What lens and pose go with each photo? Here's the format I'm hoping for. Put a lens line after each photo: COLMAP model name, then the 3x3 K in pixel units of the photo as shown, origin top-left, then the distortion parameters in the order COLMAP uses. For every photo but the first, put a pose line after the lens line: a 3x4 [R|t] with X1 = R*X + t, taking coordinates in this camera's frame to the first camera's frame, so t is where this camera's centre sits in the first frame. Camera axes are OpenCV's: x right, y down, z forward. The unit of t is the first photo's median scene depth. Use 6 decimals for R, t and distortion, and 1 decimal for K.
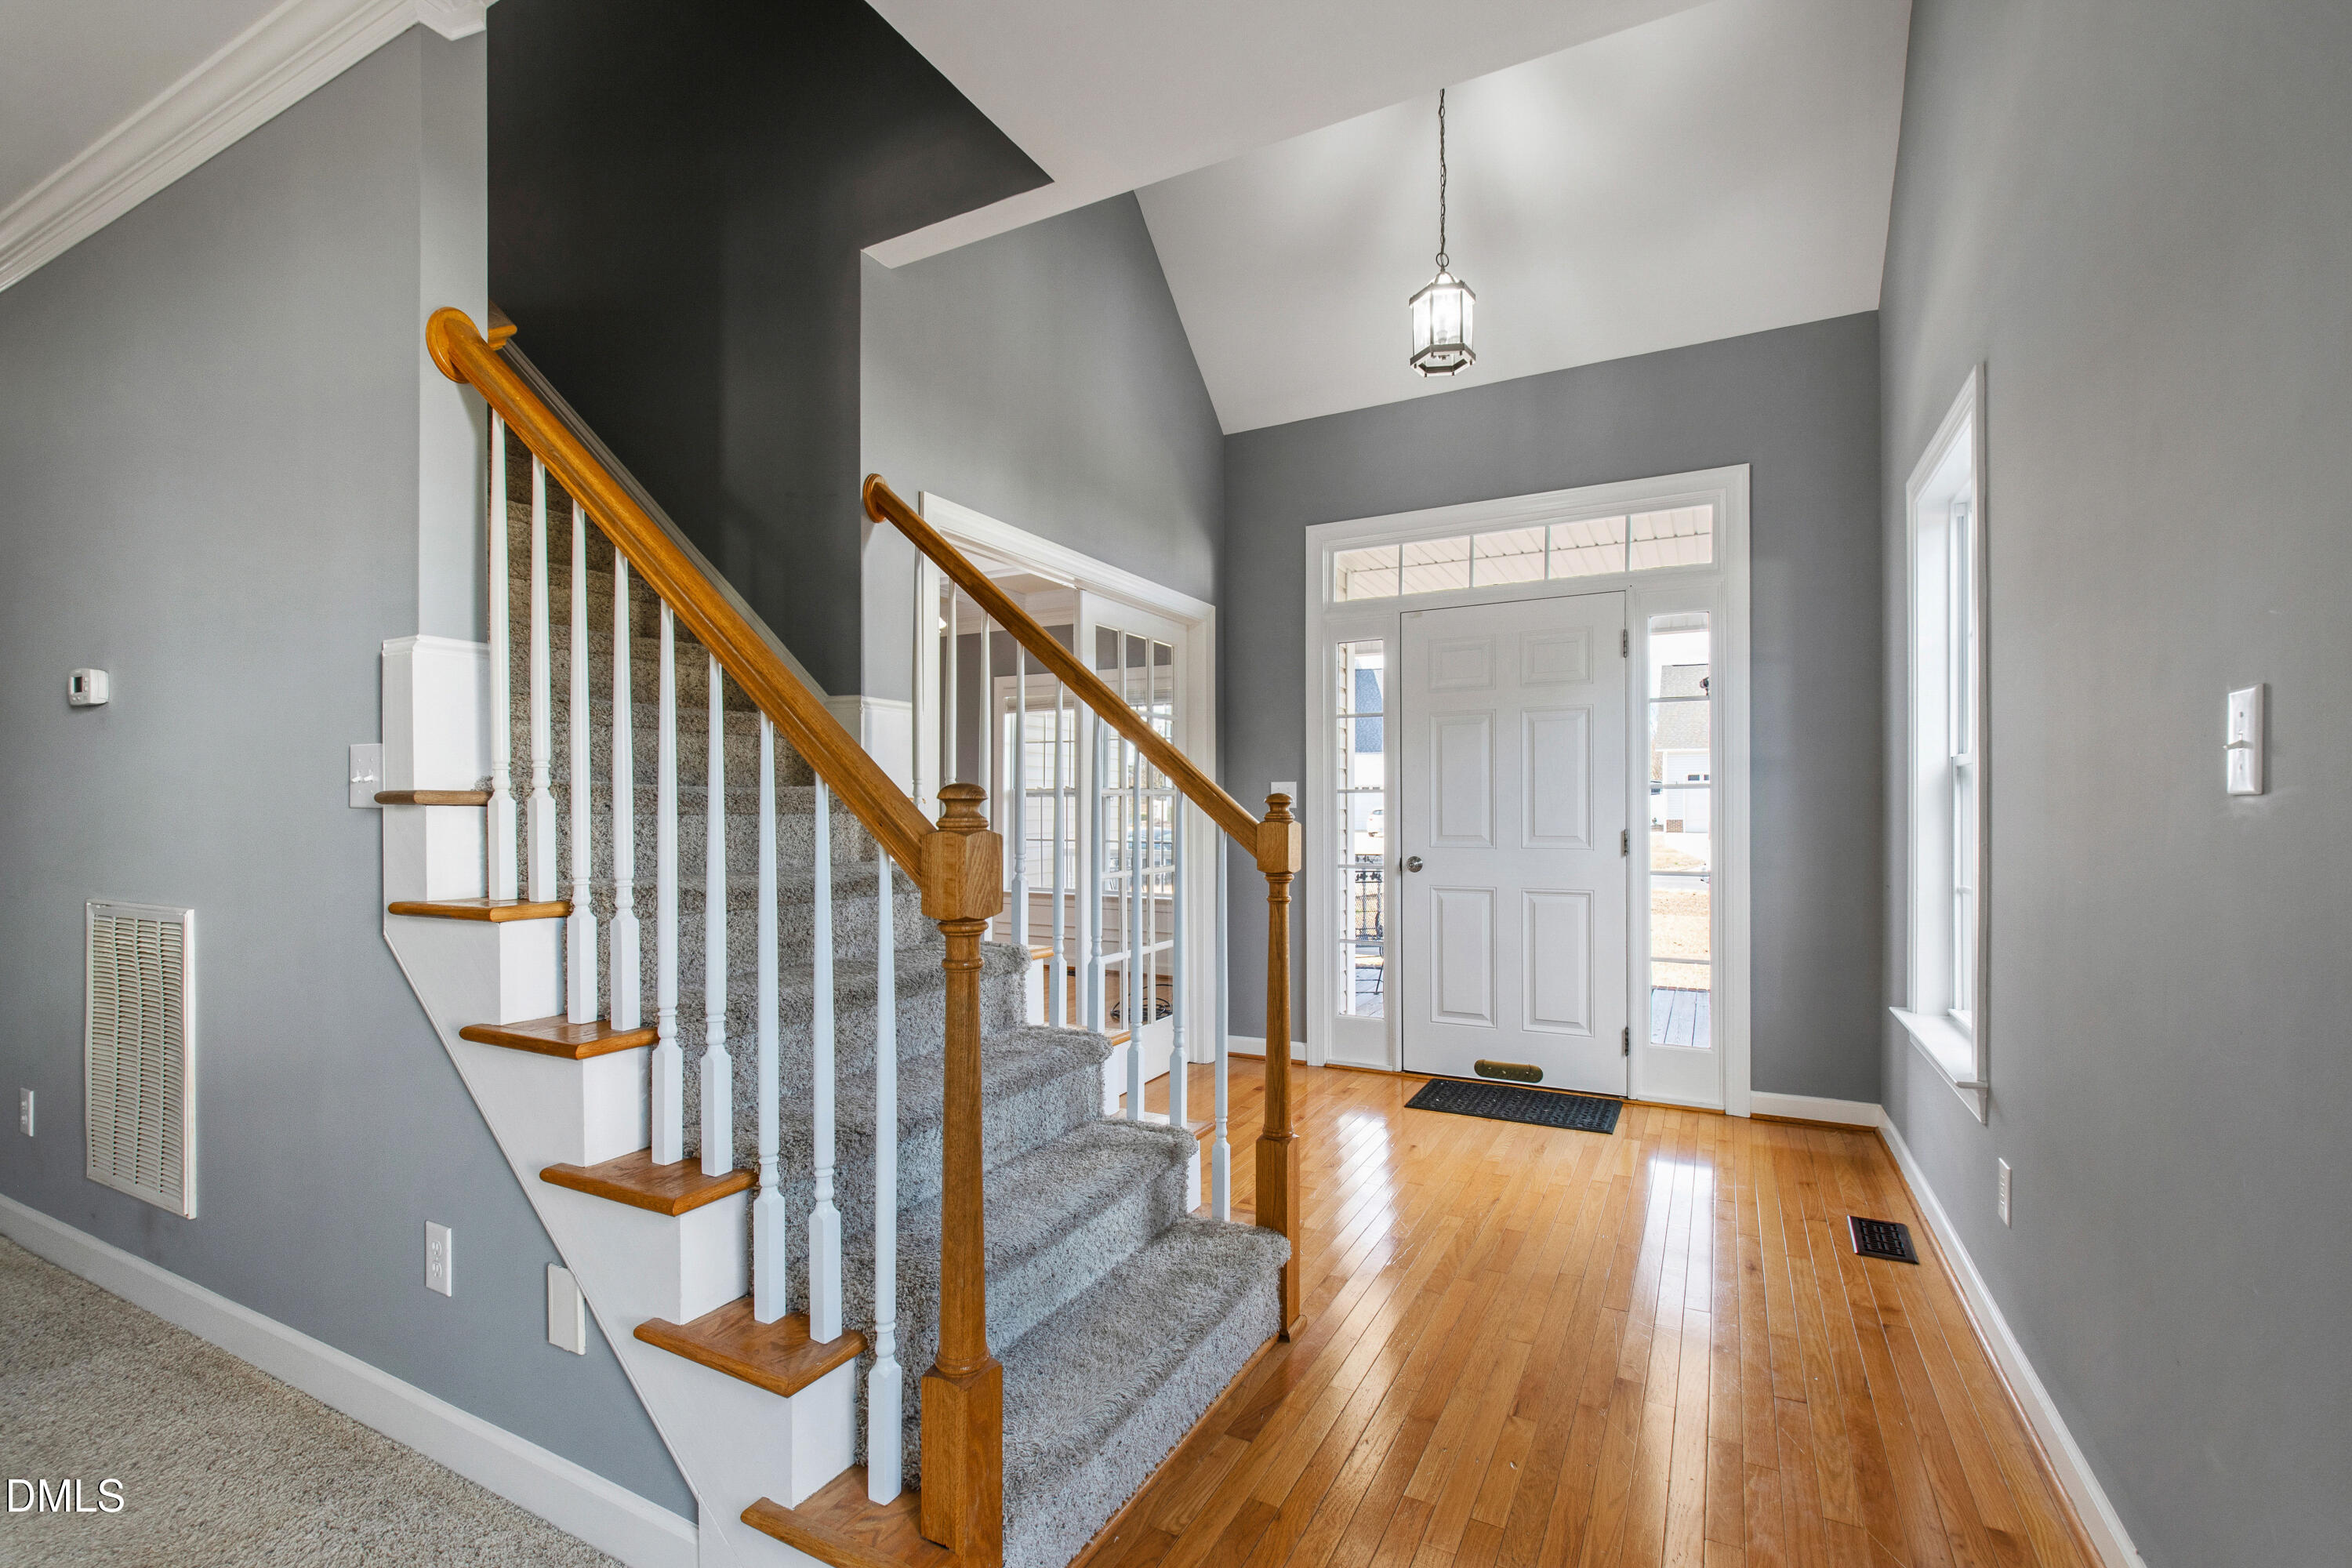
lens RADIAL K [[1034.7, 0, 1170.3], [0, 1034.7, 813.1], [0, 0, 1]] dist [-0.003185, -0.000009]
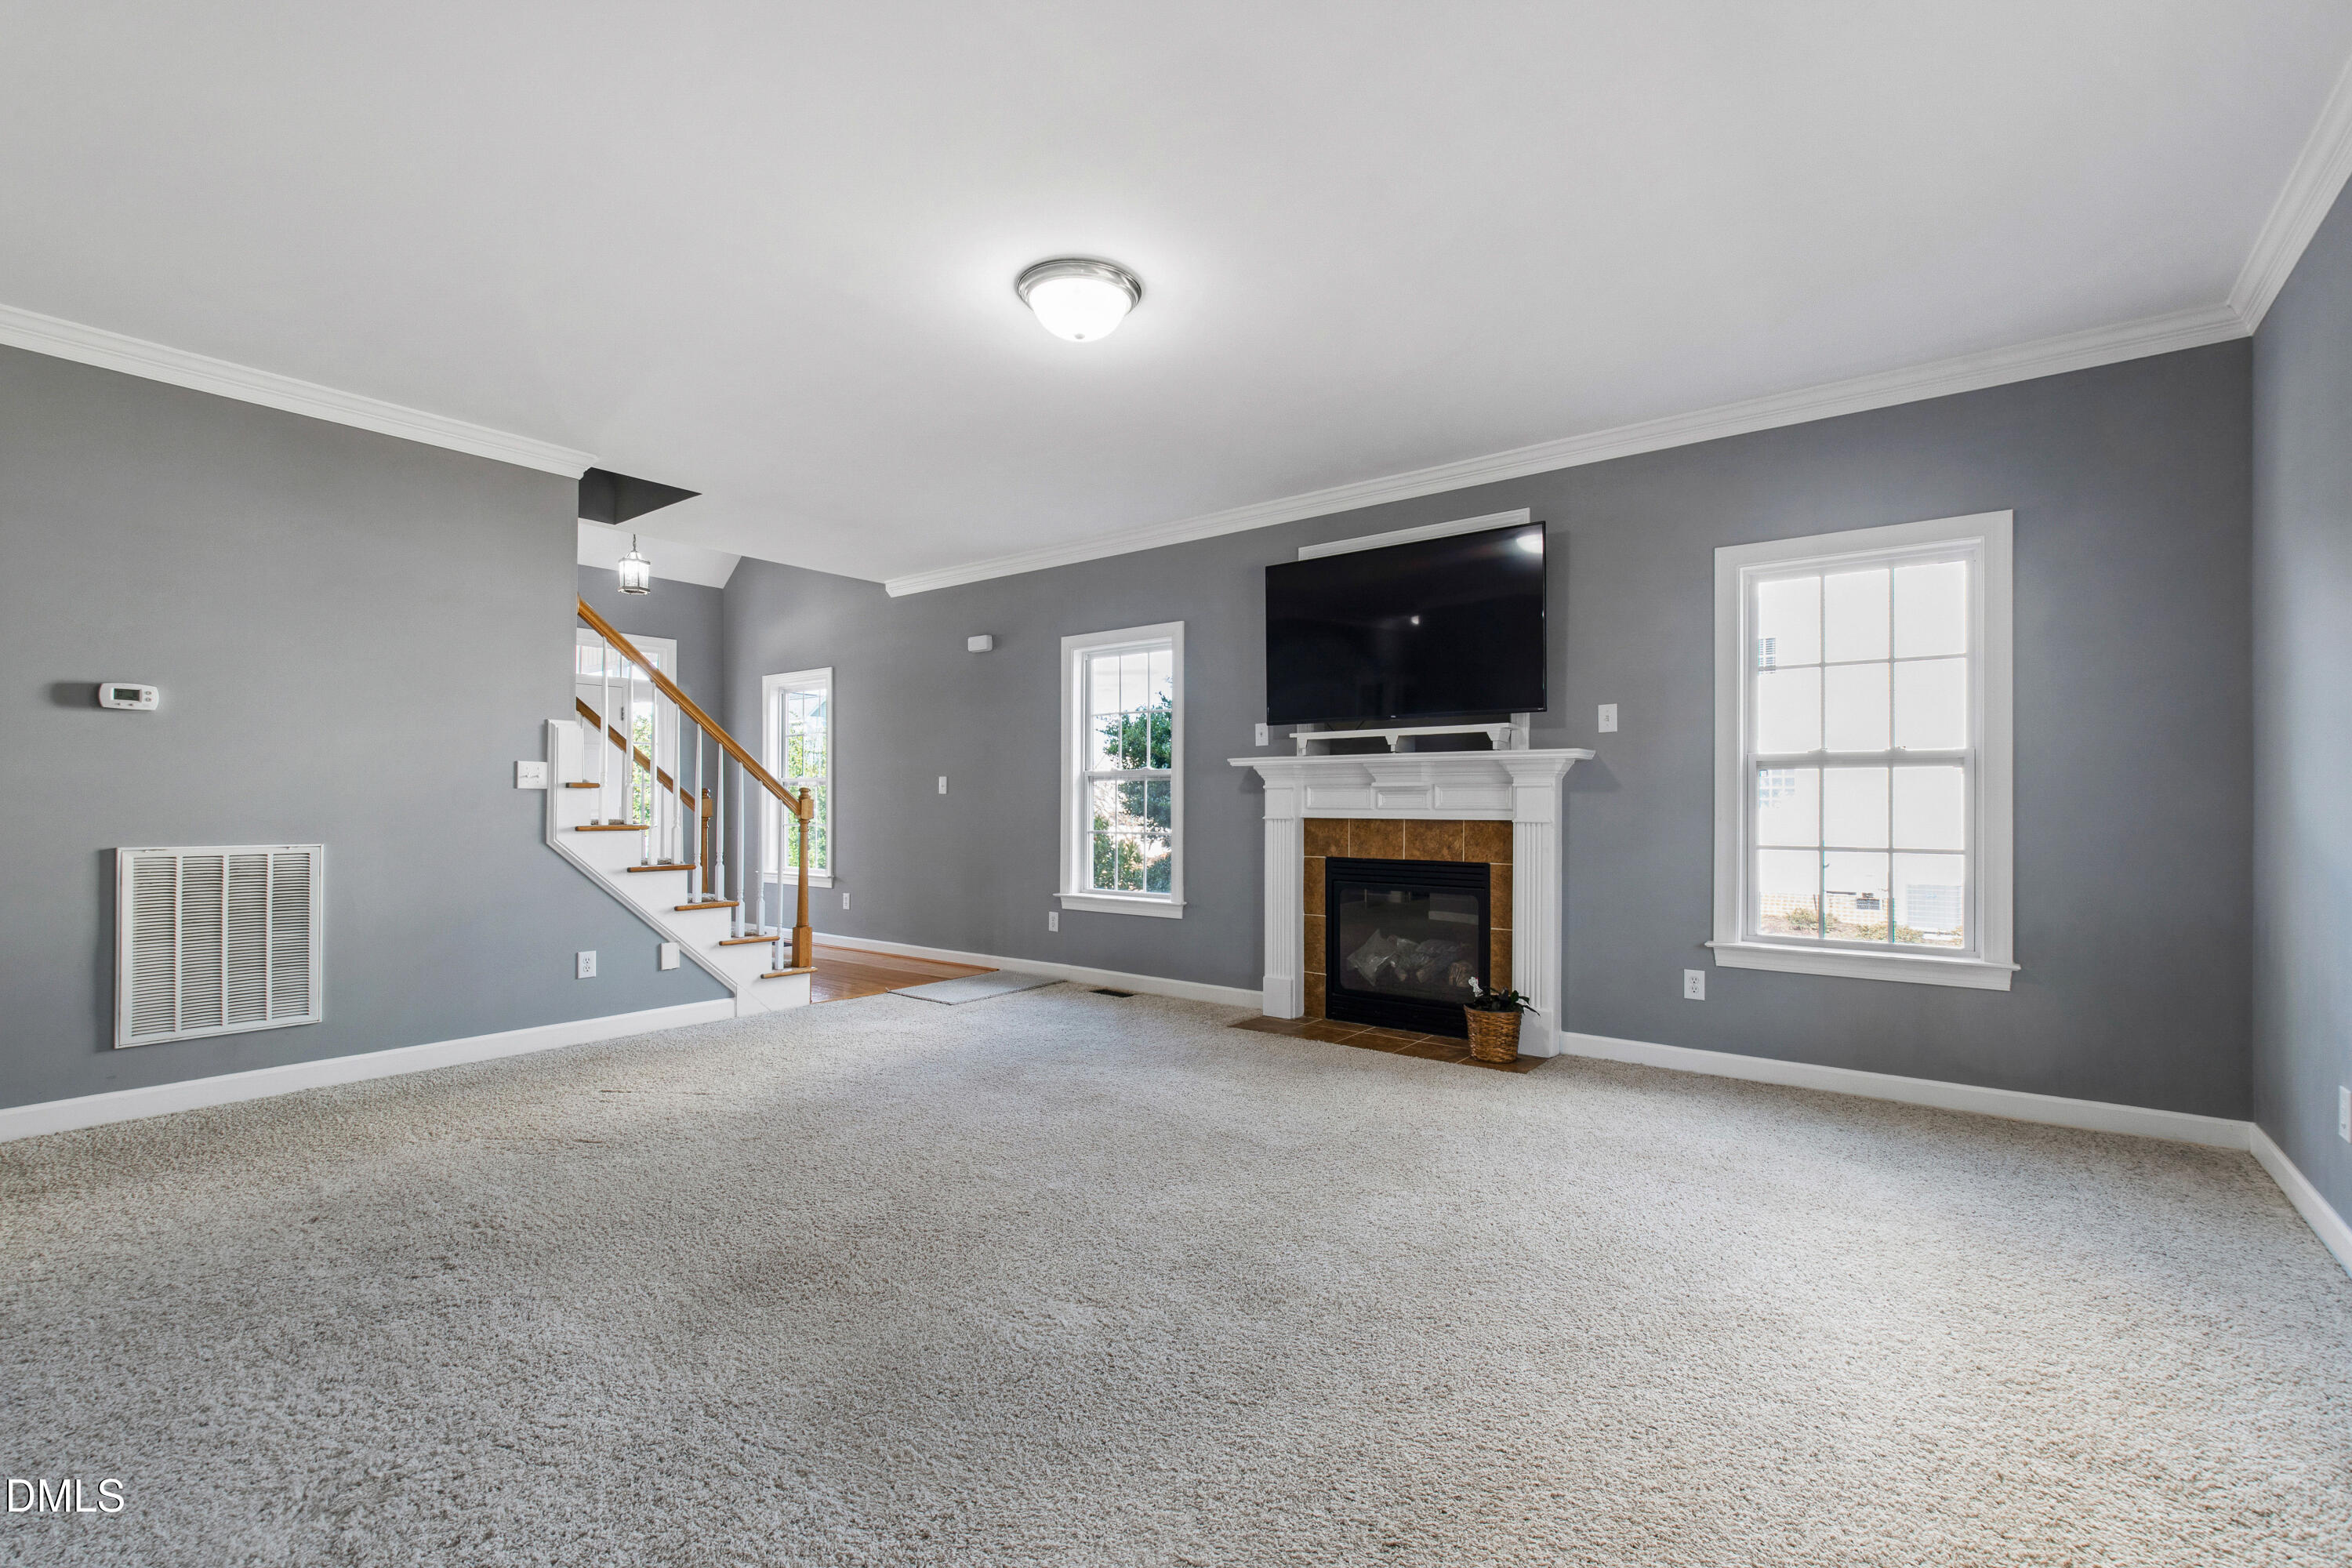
lens RADIAL K [[1034.7, 0, 1168.5], [0, 1034.7, 786.3], [0, 0, 1]] dist [-0.003185, -0.000009]
pose [[0.181946, 0.020859, 0.983087, -1.408710], [-0.001559, 0.999780, -0.020925, 0.017775], [-0.983307, 0.002275, 0.181939, -0.424602]]
